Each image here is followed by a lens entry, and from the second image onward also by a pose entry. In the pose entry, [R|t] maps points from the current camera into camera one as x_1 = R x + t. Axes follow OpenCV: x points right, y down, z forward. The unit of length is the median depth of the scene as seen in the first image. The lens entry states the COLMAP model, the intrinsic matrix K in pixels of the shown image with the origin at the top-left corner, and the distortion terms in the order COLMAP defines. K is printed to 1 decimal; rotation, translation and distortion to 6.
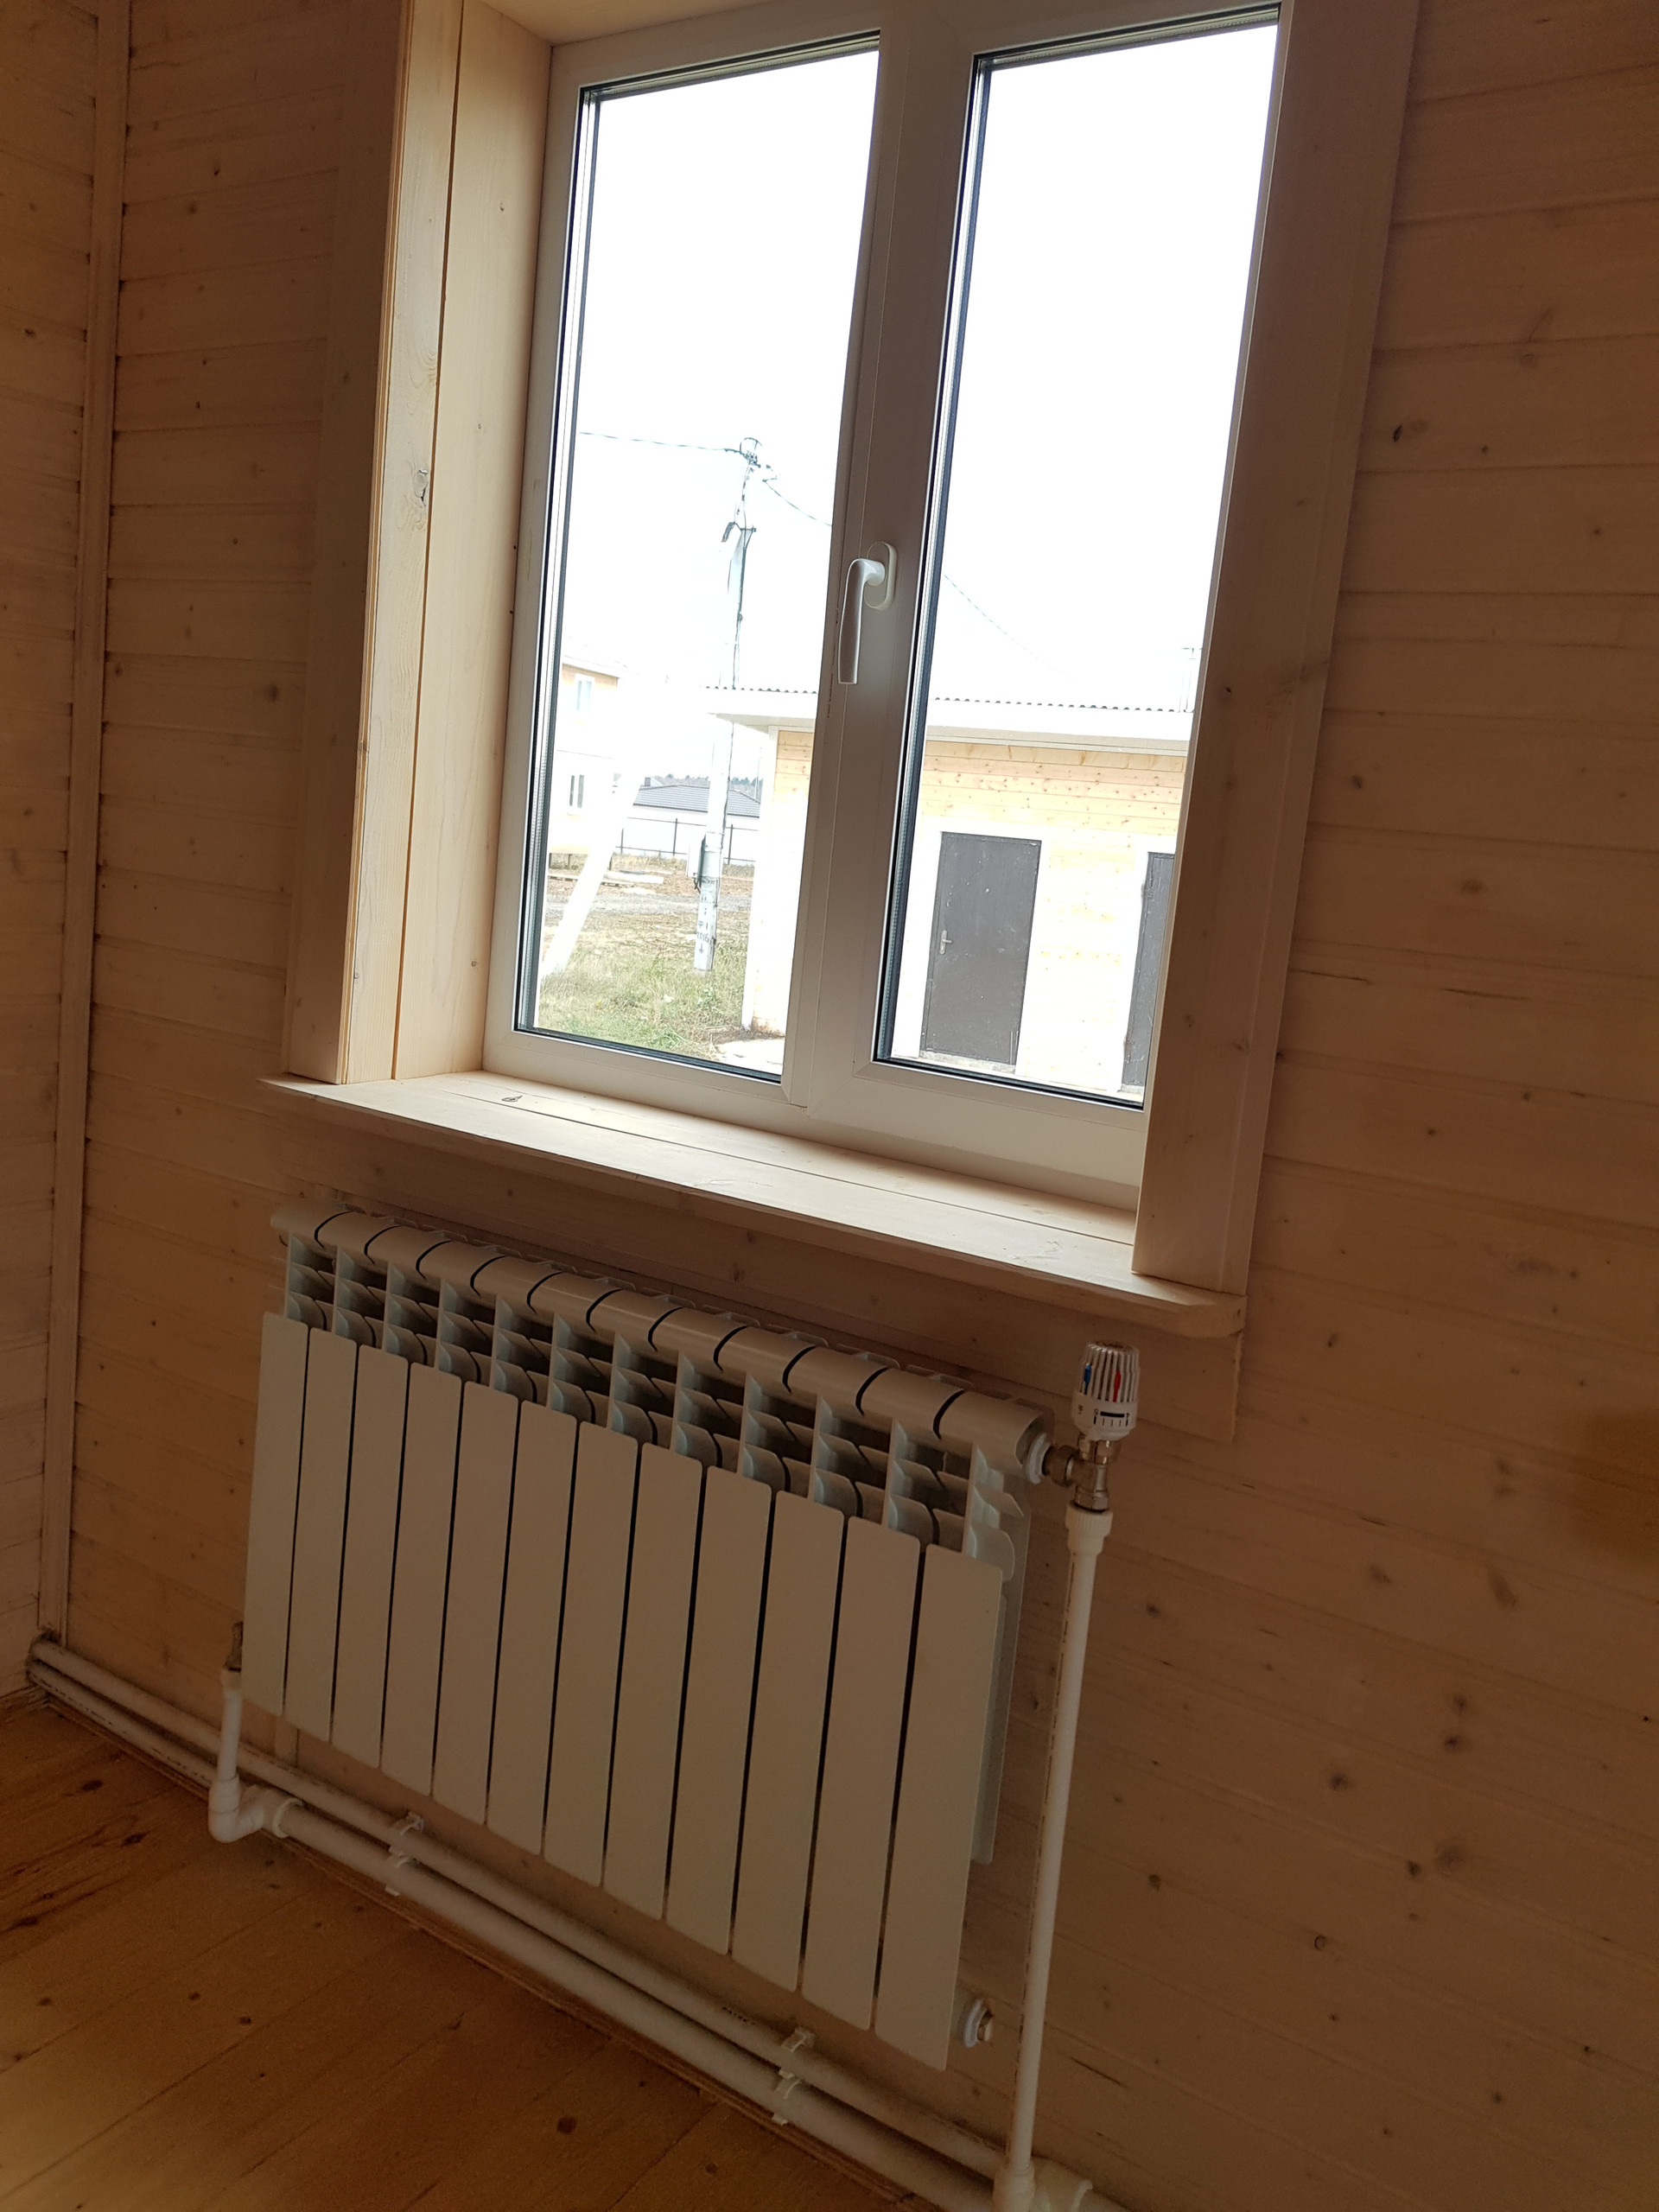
lens RADIAL K [[1753.9, 0, 837.0], [0, 1753.9, 1084.1], [0, 0, 1]] dist [0.049037, -0.084430]
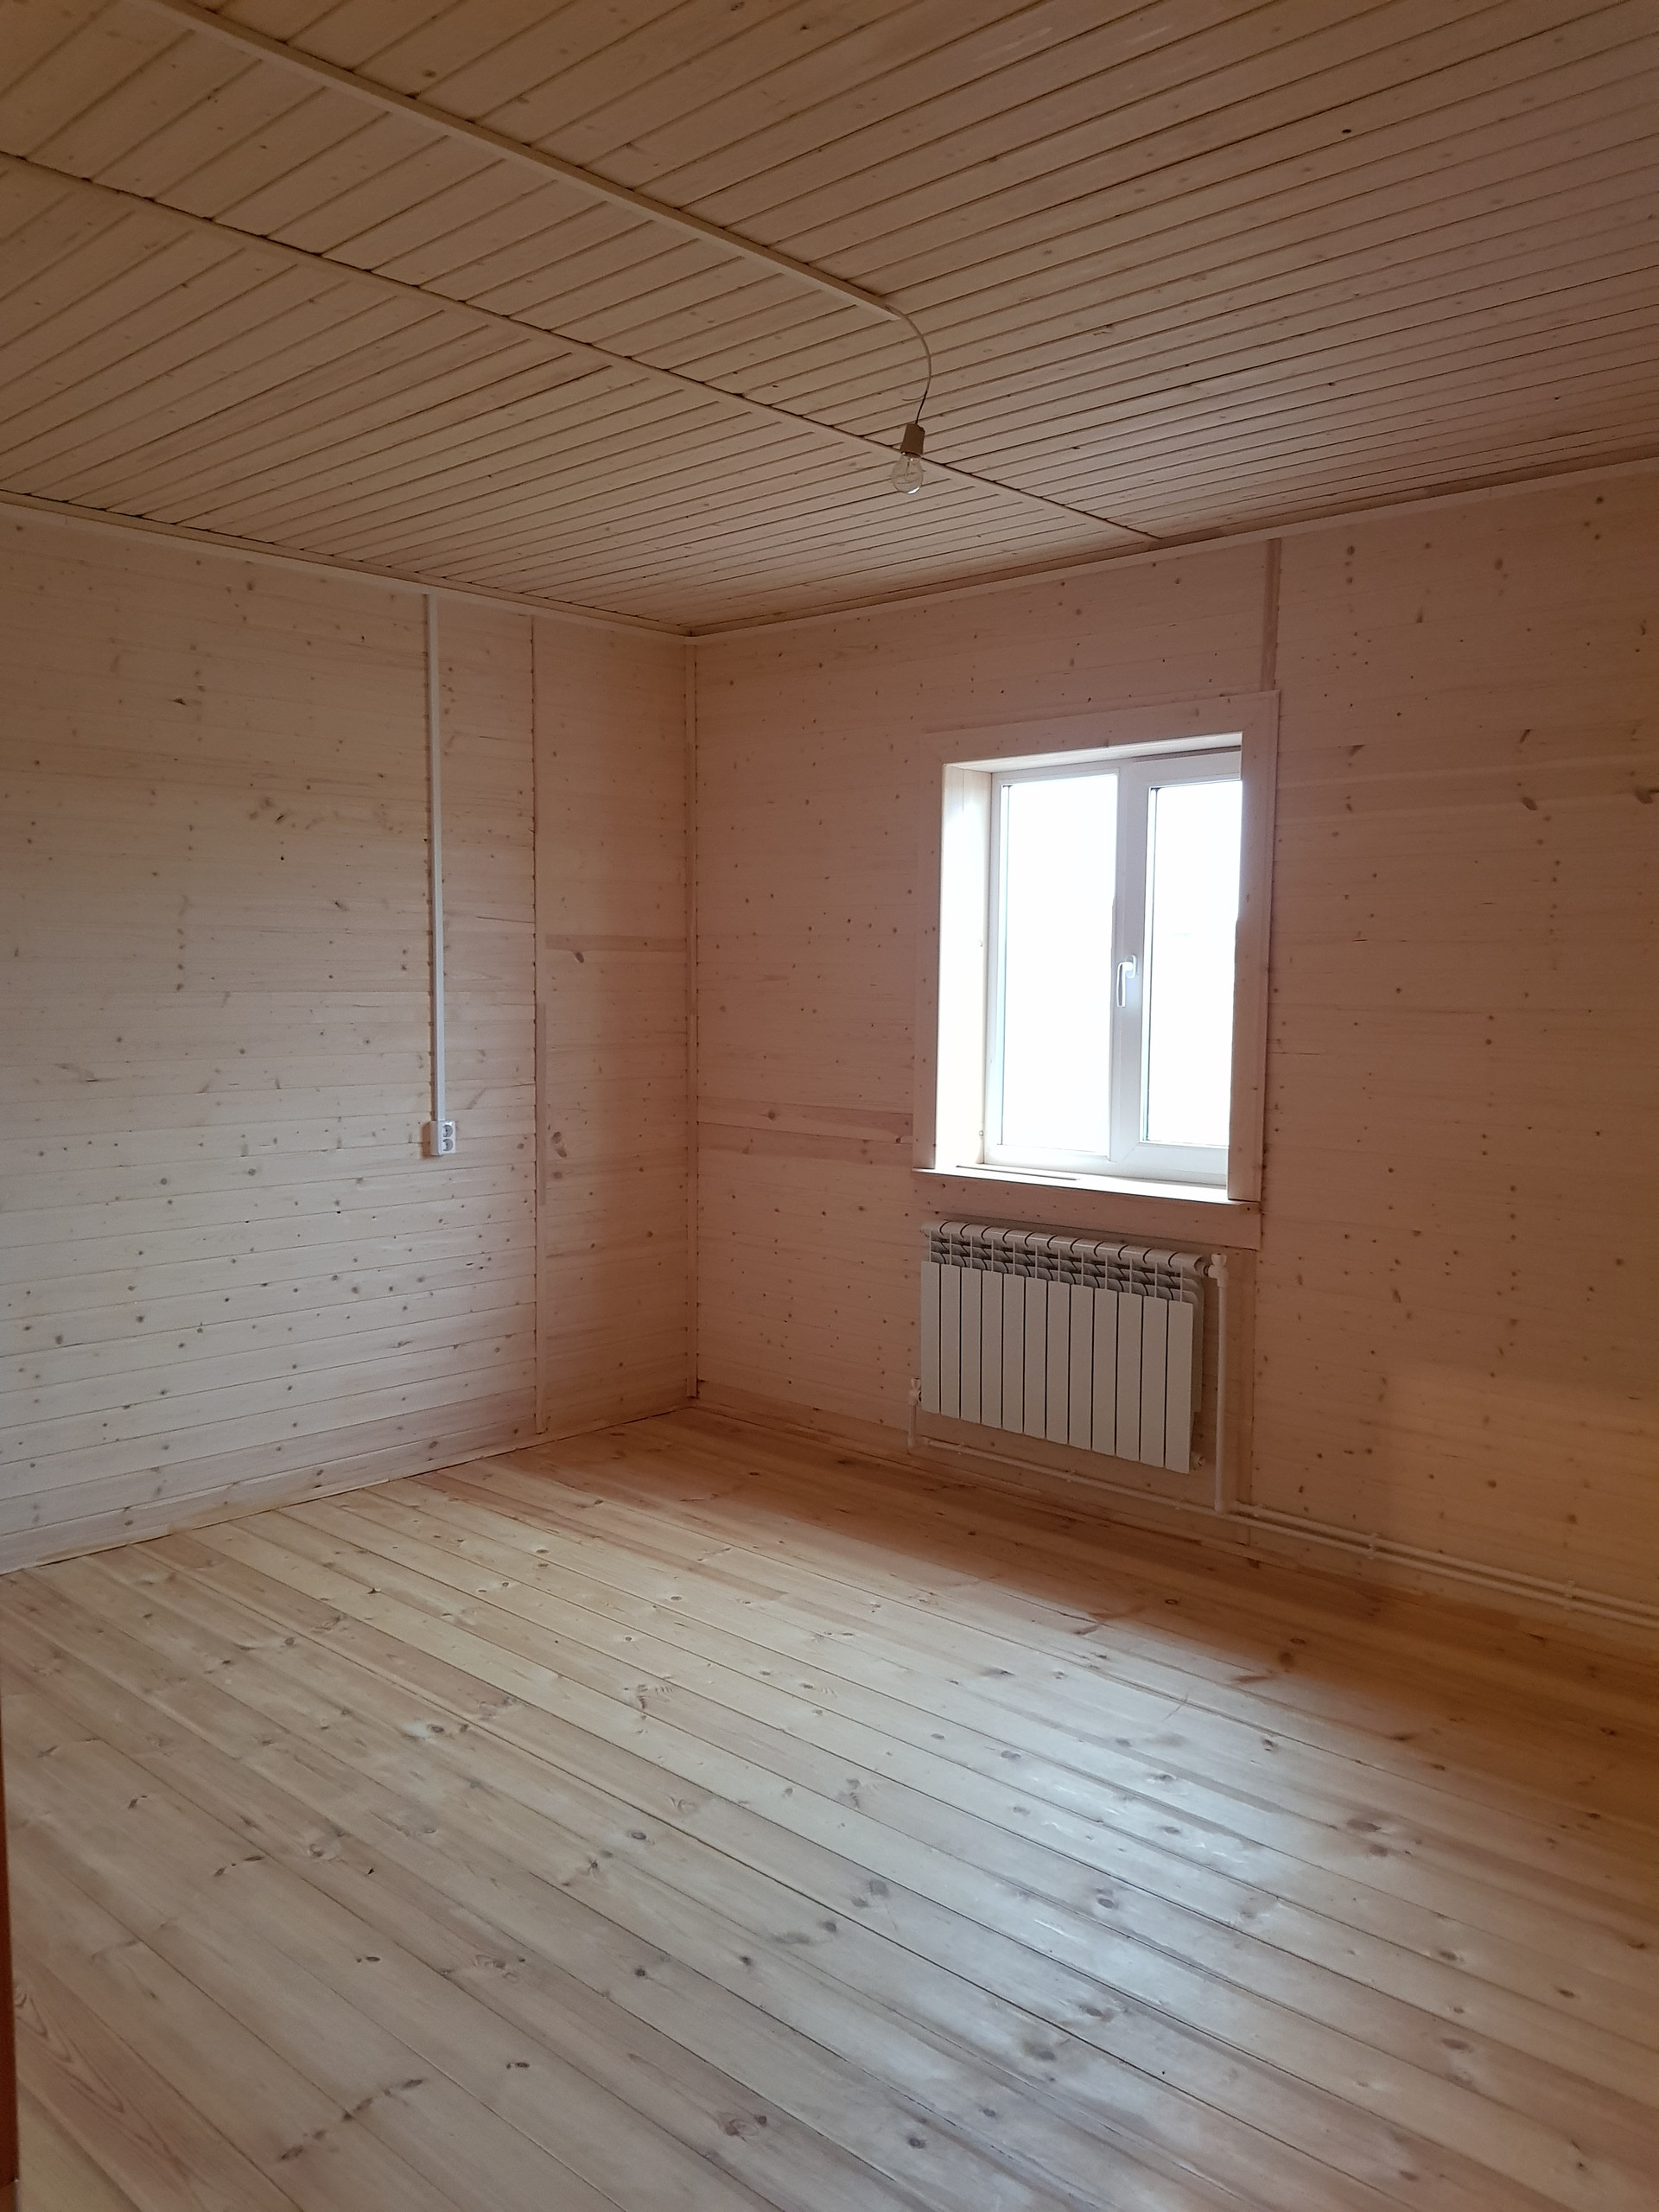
lens RADIAL K [[1753.9, 0, 831.3], [0, 1753.9, 1100.7], [0, 0, 1]] dist [0.049037, -0.084430]
pose [[0.976086, -0.083396, -0.200751, 0.101074], [0.065544, 0.993413, -0.093997, 0.136982], [0.207268, 0.078592, 0.975122, -1.728441]]
